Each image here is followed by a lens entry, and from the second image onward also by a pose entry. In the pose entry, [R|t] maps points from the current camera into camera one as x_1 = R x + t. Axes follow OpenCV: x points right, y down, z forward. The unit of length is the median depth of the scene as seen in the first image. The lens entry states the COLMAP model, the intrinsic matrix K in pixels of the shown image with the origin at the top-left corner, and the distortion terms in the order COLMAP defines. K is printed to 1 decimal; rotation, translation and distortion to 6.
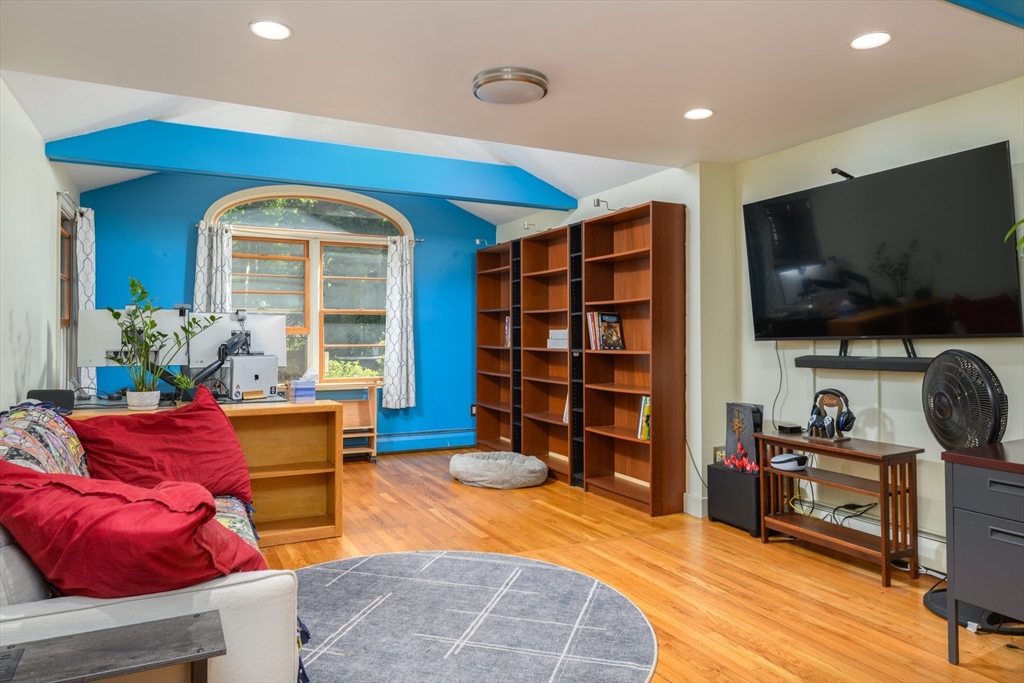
lens RADIAL K [[679.0, 0, 513.5], [0, 679.0, 333.8], [0, 0, 1]] dist [-0.001483, 0.003366]
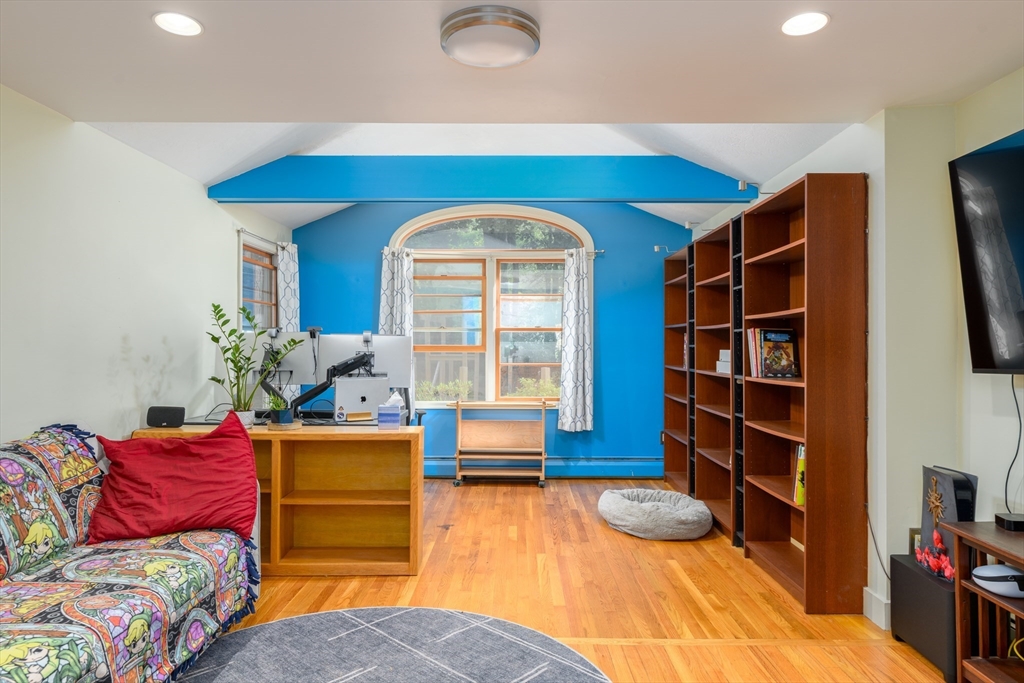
lens RADIAL K [[636.5, 0, 510.6], [0, 636.5, 347.5], [0, 0, 1]] dist [0.004069, -0.002127]
pose [[0.888668, 0.002387, -0.458545, 0.202579], [-0.000627, 0.999992, 0.003991, -0.013021], [0.458551, -0.003259, 0.888662, 0.223191]]
